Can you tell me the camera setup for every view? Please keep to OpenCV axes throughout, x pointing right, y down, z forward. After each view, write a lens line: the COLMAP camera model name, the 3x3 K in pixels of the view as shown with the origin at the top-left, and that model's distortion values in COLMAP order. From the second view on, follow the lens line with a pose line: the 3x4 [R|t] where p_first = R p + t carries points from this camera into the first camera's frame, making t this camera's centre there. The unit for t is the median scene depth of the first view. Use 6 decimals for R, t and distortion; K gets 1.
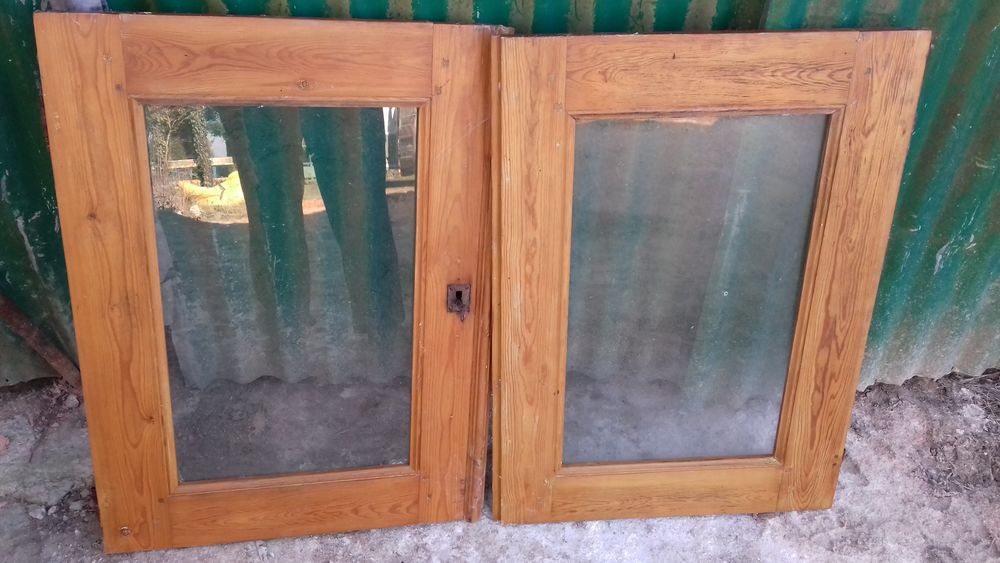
lens RADIAL K [[913.7, 0, 500.0], [0, 913.7, 281.5], [0, 0, 1]] dist [0.091751, -0.192590]
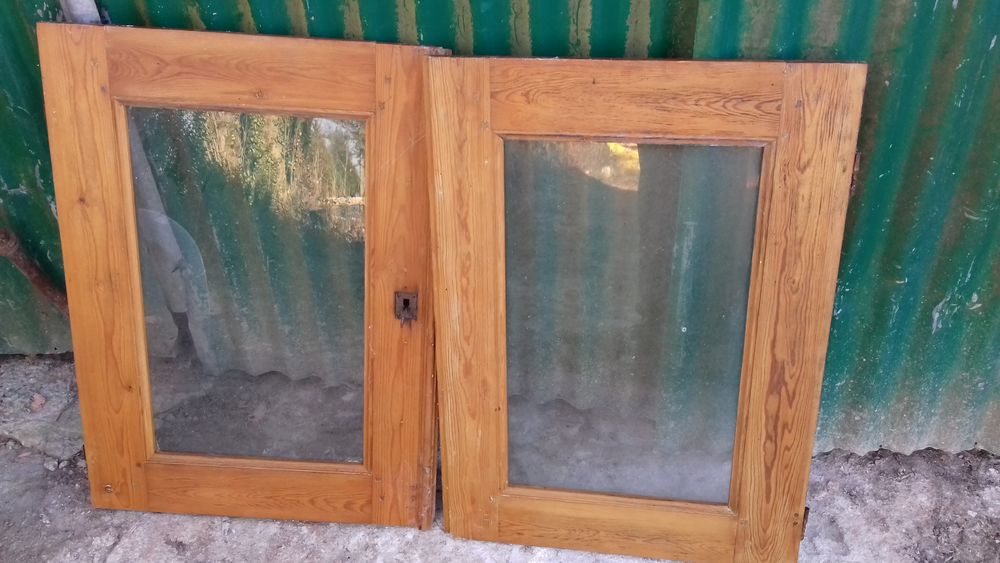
lens RADIAL K [[913.7, 0, 500.0], [0, 913.7, 281.5], [0, 0, 1]] dist [0.091751, -0.192590]
pose [[0.970832, 0.083311, -0.224821, 0.296096], [-0.096474, 0.994168, -0.048197, 0.030976], [0.219494, 0.068480, 0.973207, 0.002033]]
